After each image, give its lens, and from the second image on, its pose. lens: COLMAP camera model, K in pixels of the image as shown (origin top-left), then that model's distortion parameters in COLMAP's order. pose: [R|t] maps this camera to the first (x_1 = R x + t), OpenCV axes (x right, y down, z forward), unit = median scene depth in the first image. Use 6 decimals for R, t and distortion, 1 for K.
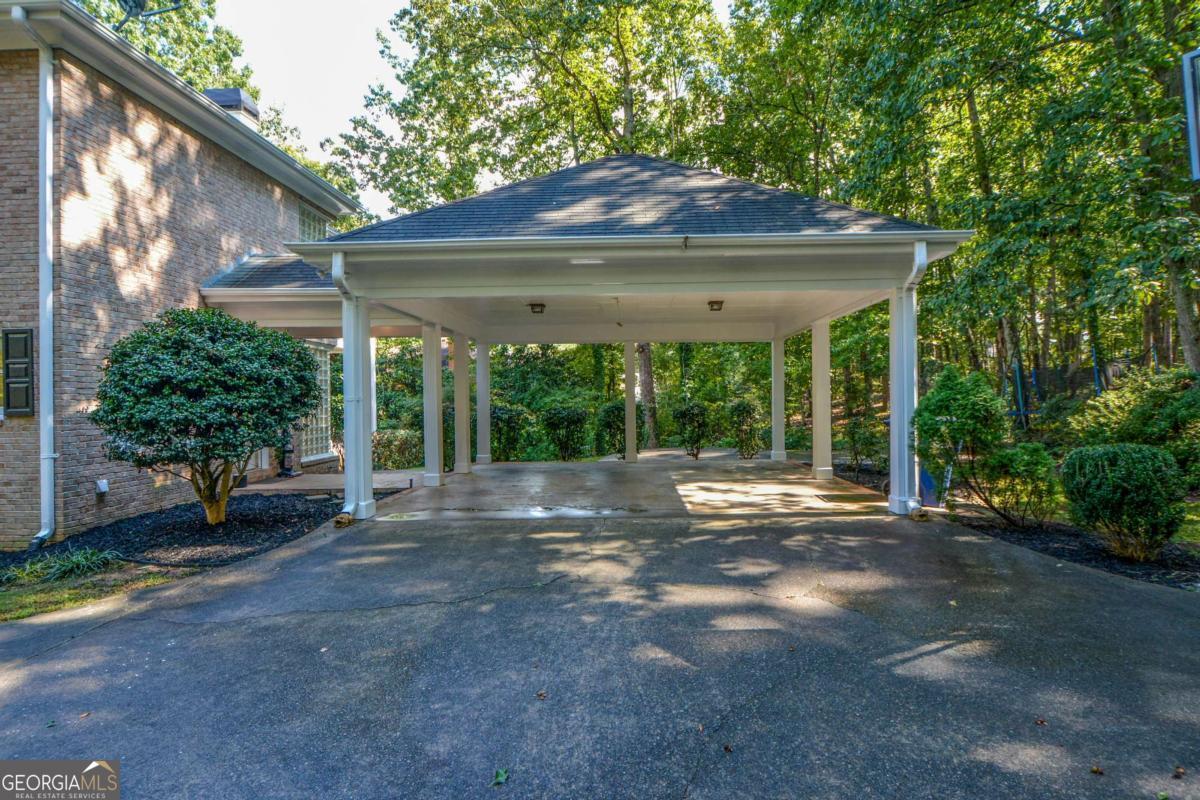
lens RADIAL K [[623.3, 0, 600.0], [0, 623.3, 400.0], [0, 0, 1]] dist [-0.004290, -0.001421]
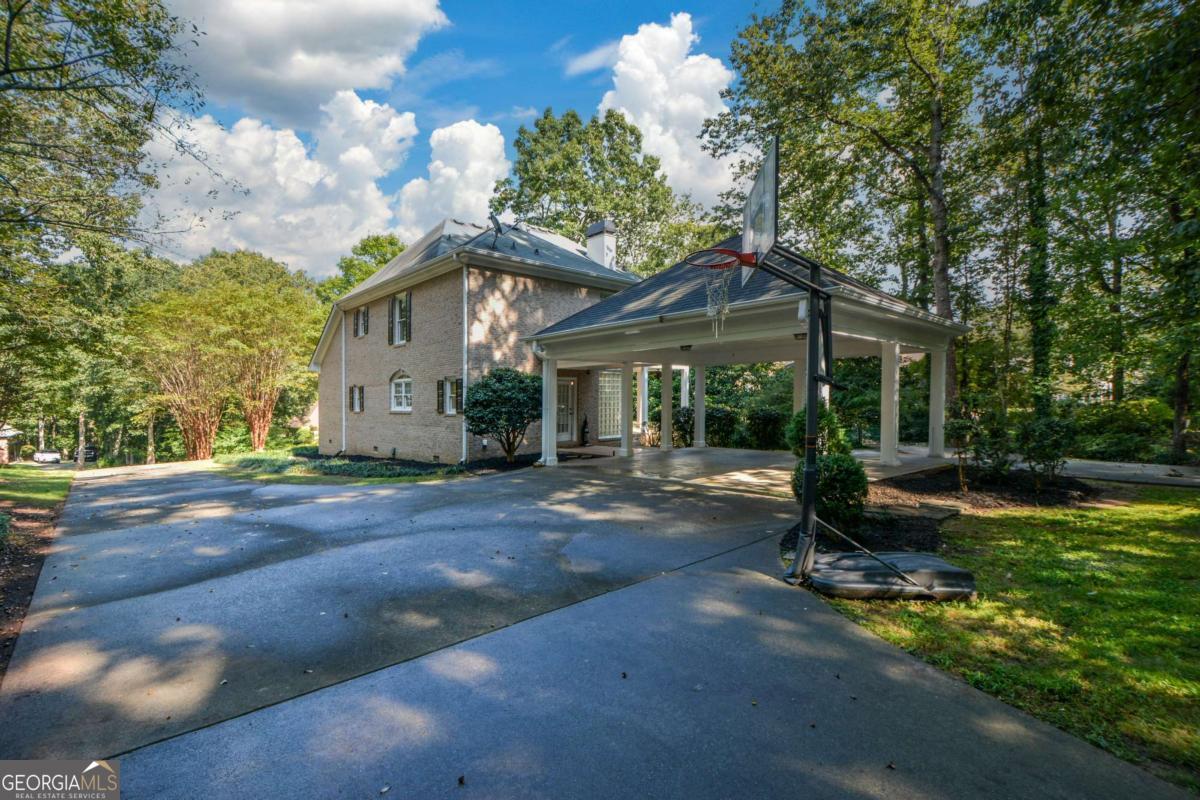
lens RADIAL K [[539.6, 0, 600.0], [0, 539.6, 400.0], [0, 0, 1]] dist [0.000303, 0.000007]
pose [[0.713155, 0.001340, -0.701005, 0.877206], [0.009663, 0.999884, 0.011741, -0.041949], [0.700940, -0.015147, 0.713059, -0.151274]]
